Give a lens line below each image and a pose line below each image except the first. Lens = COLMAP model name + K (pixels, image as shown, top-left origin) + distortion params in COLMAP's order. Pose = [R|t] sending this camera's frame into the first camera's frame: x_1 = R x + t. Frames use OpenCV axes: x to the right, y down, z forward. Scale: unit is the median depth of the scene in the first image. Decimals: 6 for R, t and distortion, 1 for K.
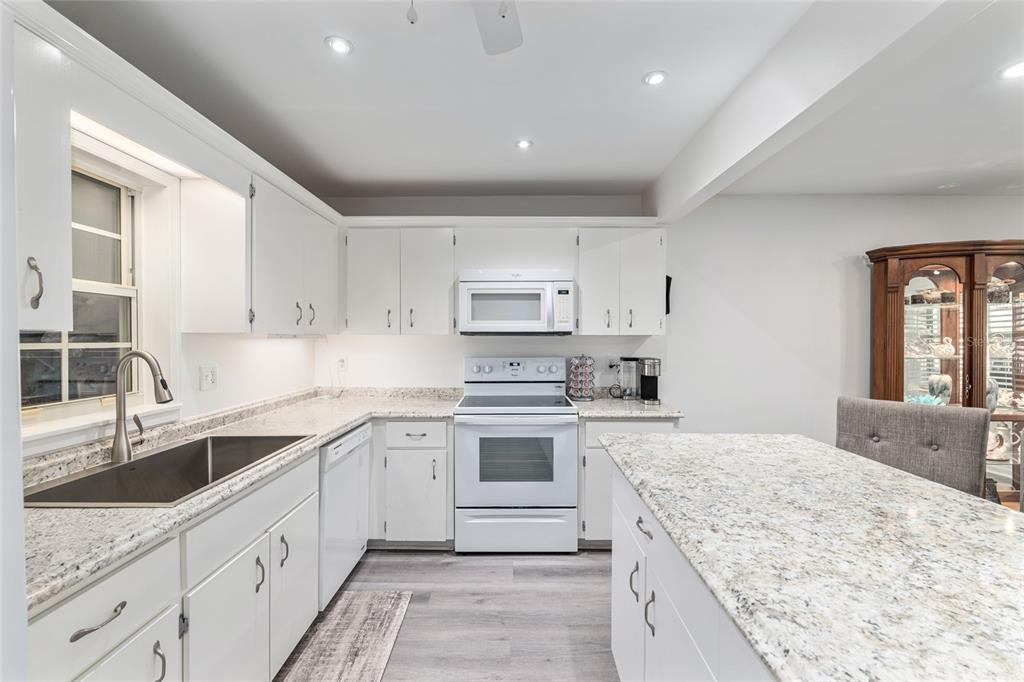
lens RADIAL K [[445.9, 0, 509.7], [0, 445.9, 342.1], [0, 0, 1]] dist [-0.004592, -0.000086]
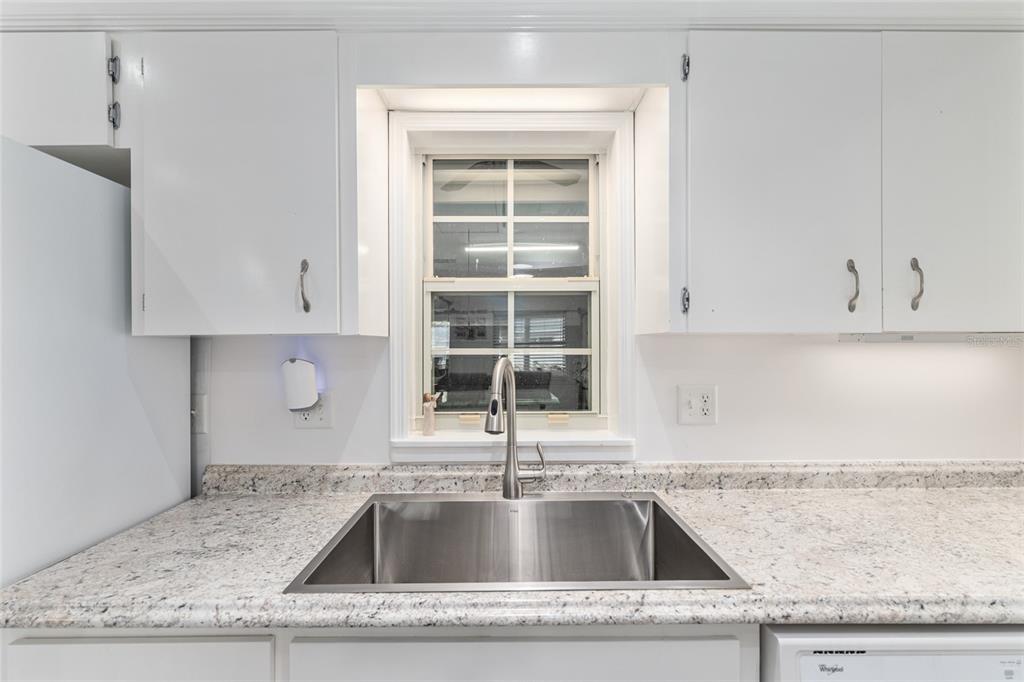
lens RADIAL K [[465.5, 0, 511.2], [0, 465.5, 342.1], [0, 0, 1]] dist [0.002658, -0.001414]
pose [[0.019011, -0.009718, -0.999772, -0.024502], [-0.008362, 0.999916, -0.009879, -0.000612], [0.999784, 0.008548, 0.018929, 0.697098]]
